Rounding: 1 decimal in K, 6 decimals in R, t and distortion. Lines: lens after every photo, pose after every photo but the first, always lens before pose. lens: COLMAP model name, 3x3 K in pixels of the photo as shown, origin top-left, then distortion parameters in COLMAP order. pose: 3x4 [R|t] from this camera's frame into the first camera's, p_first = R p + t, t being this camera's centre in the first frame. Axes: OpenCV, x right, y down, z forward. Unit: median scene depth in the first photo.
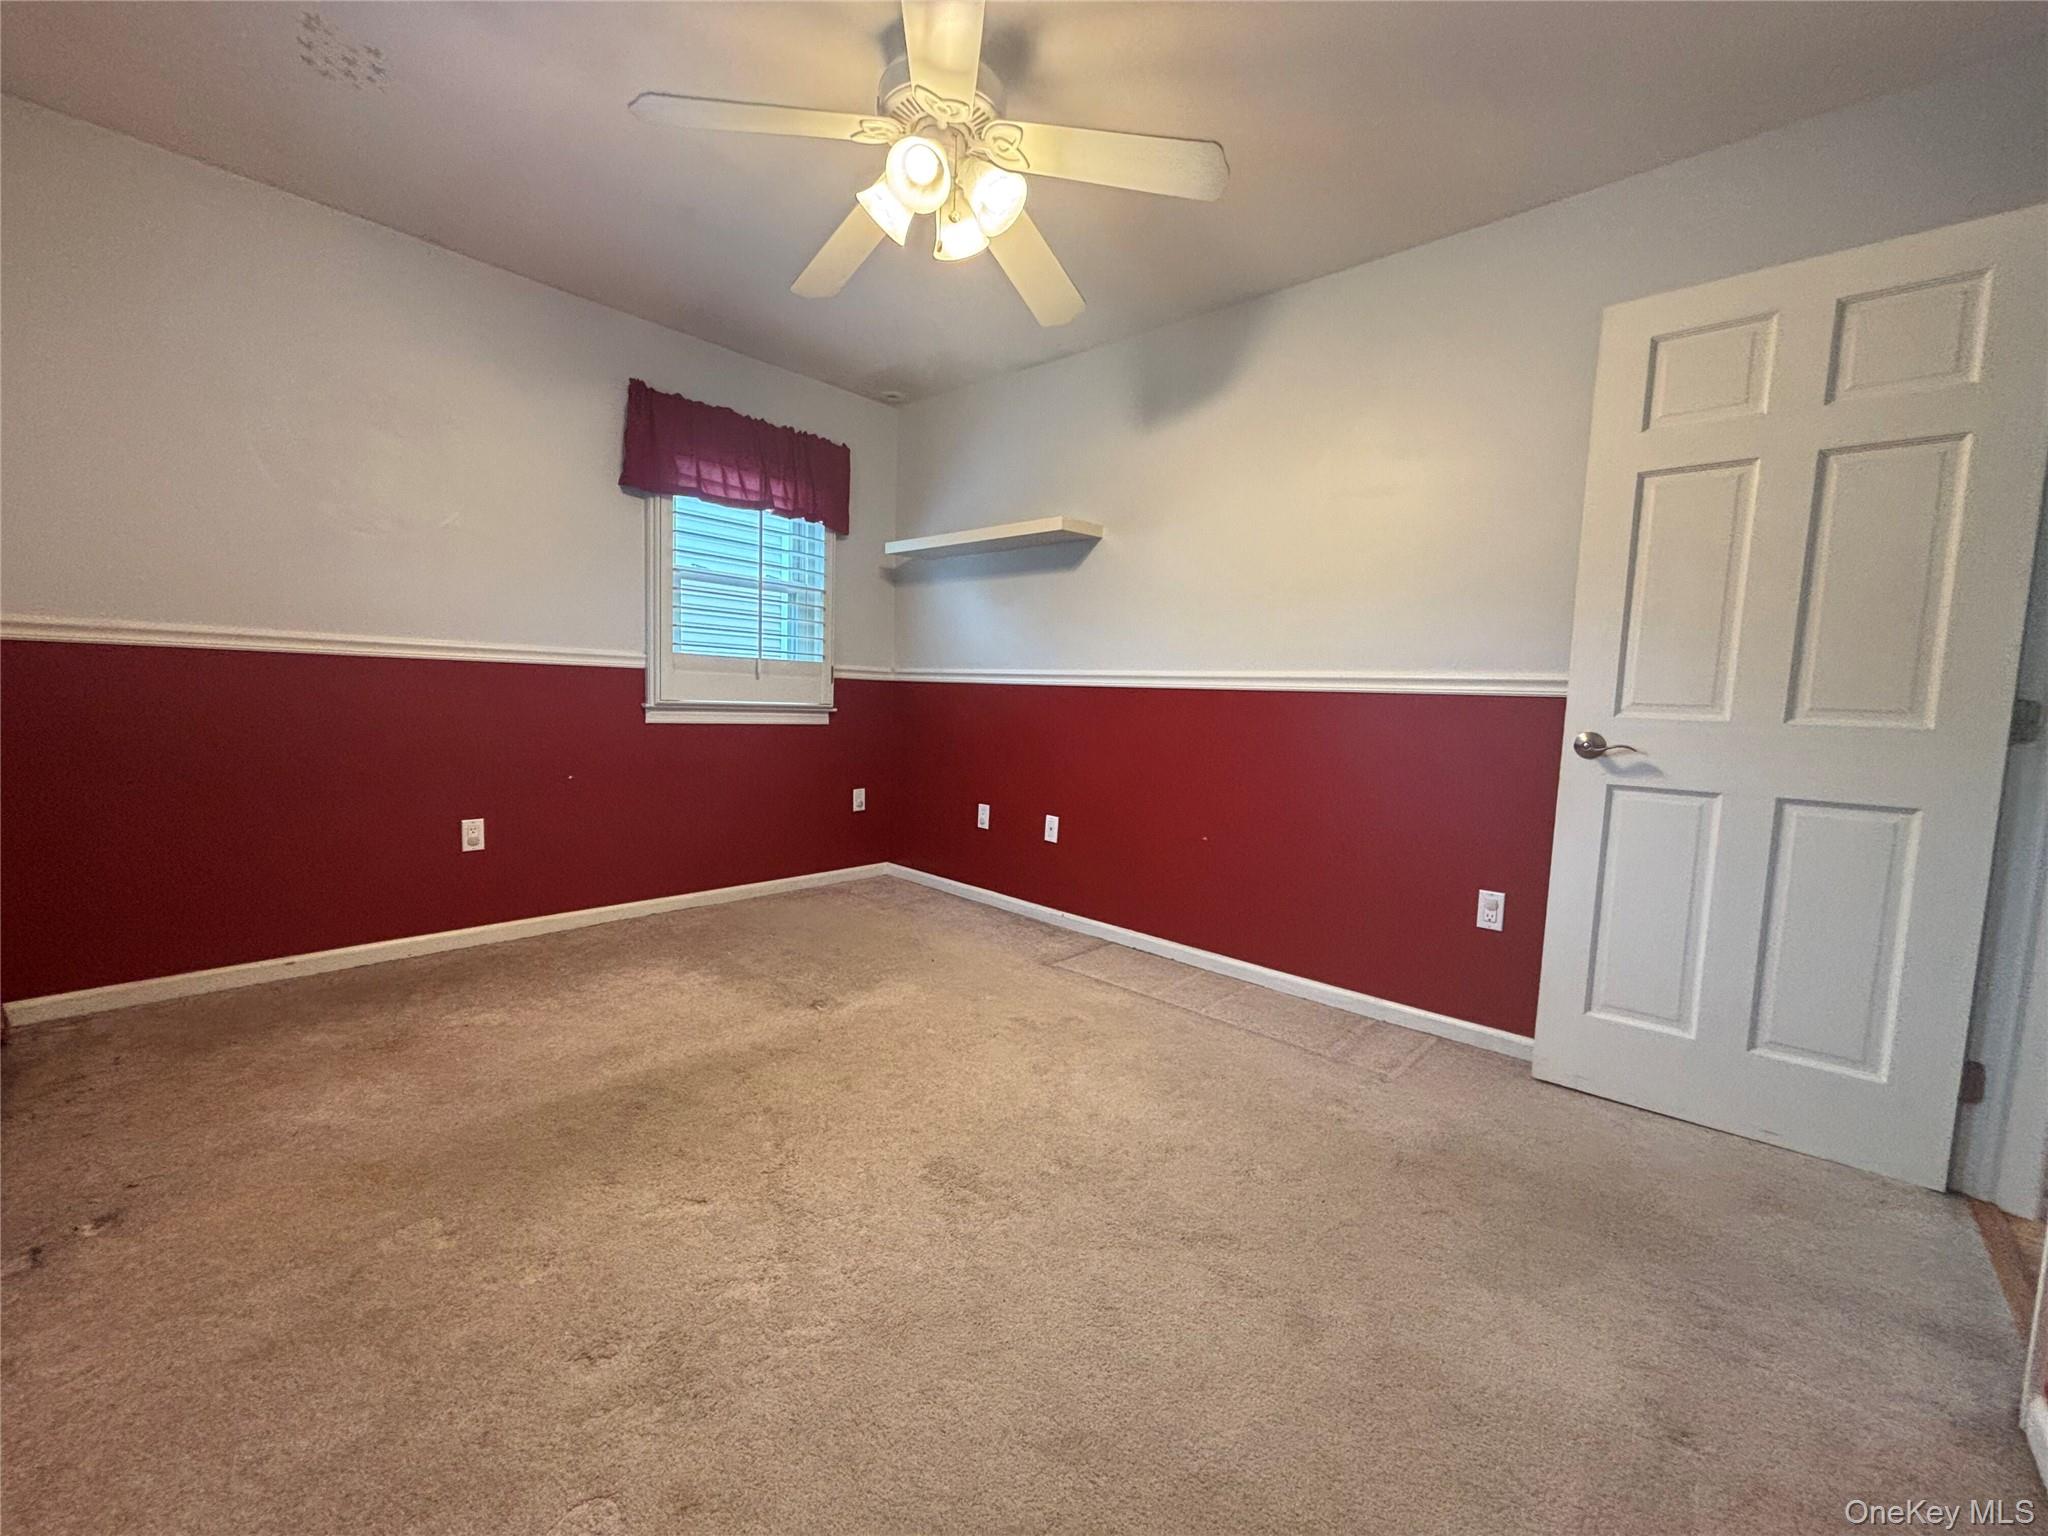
lens RADIAL K [[829.5, 0, 1023.8], [0, 829.5, 764.0], [0, 0, 1]] dist [0.005354, 0.000015]
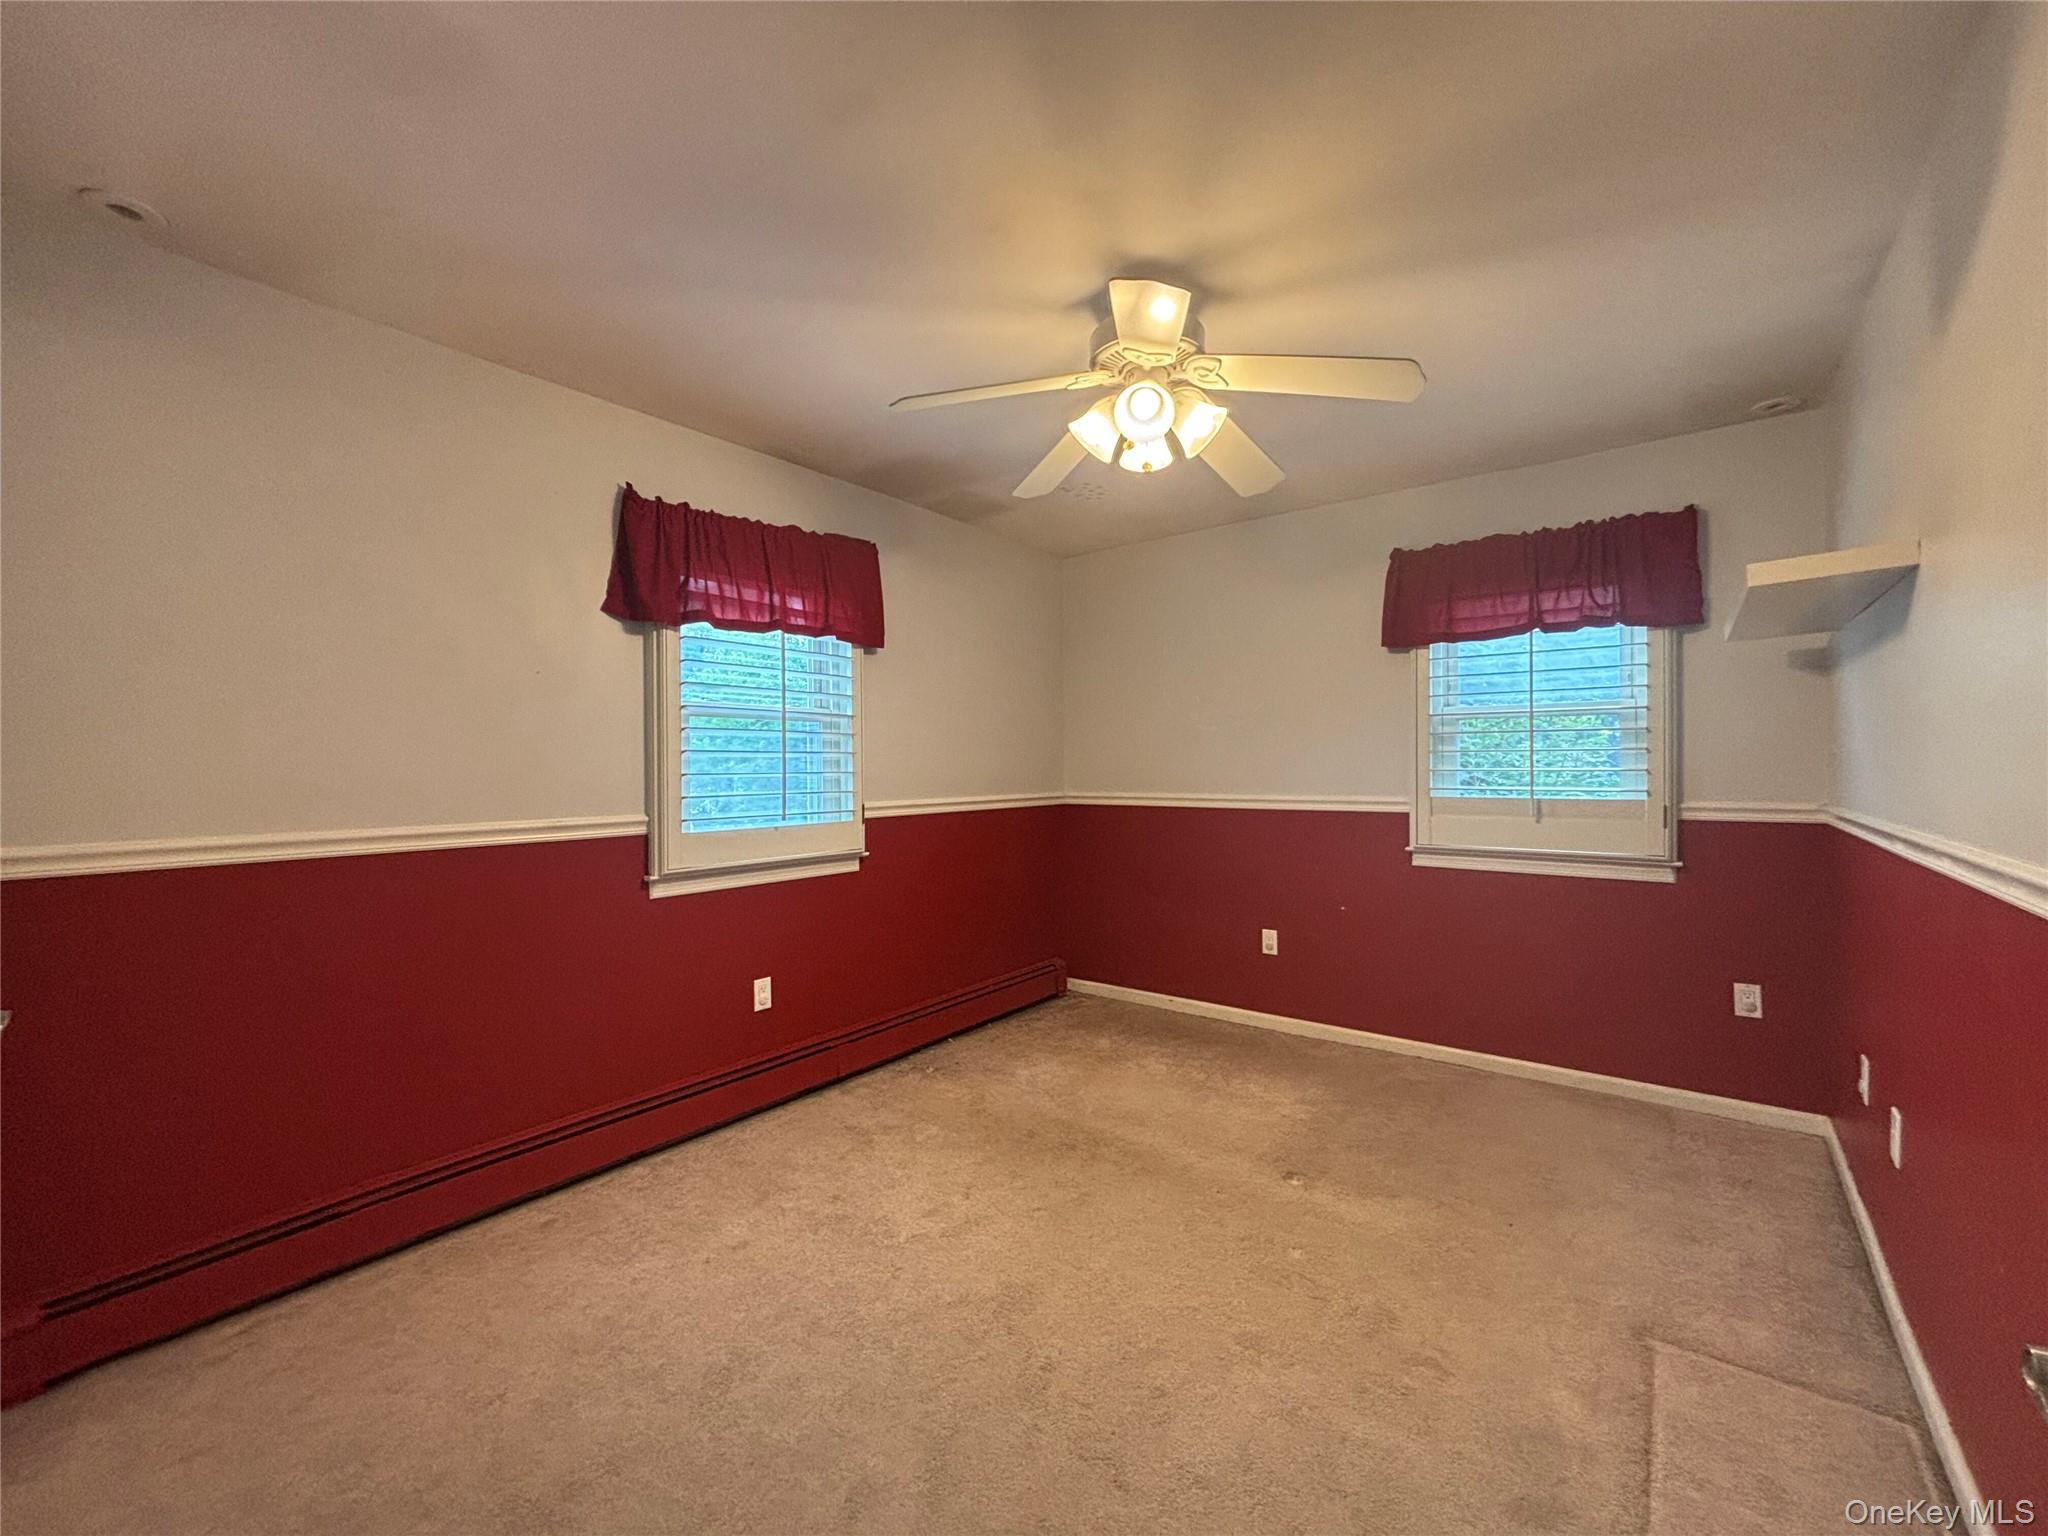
lens RADIAL K [[829.5, 0, 1023.8], [0, 829.5, 764.0], [0, 0, 1]] dist [0.005354, 0.000015]
pose [[0.077885, -0.039752, -0.996170, 0.552365], [-0.074530, 0.996177, -0.045579, -0.093920], [0.994173, 0.077794, 0.074625, 0.445731]]
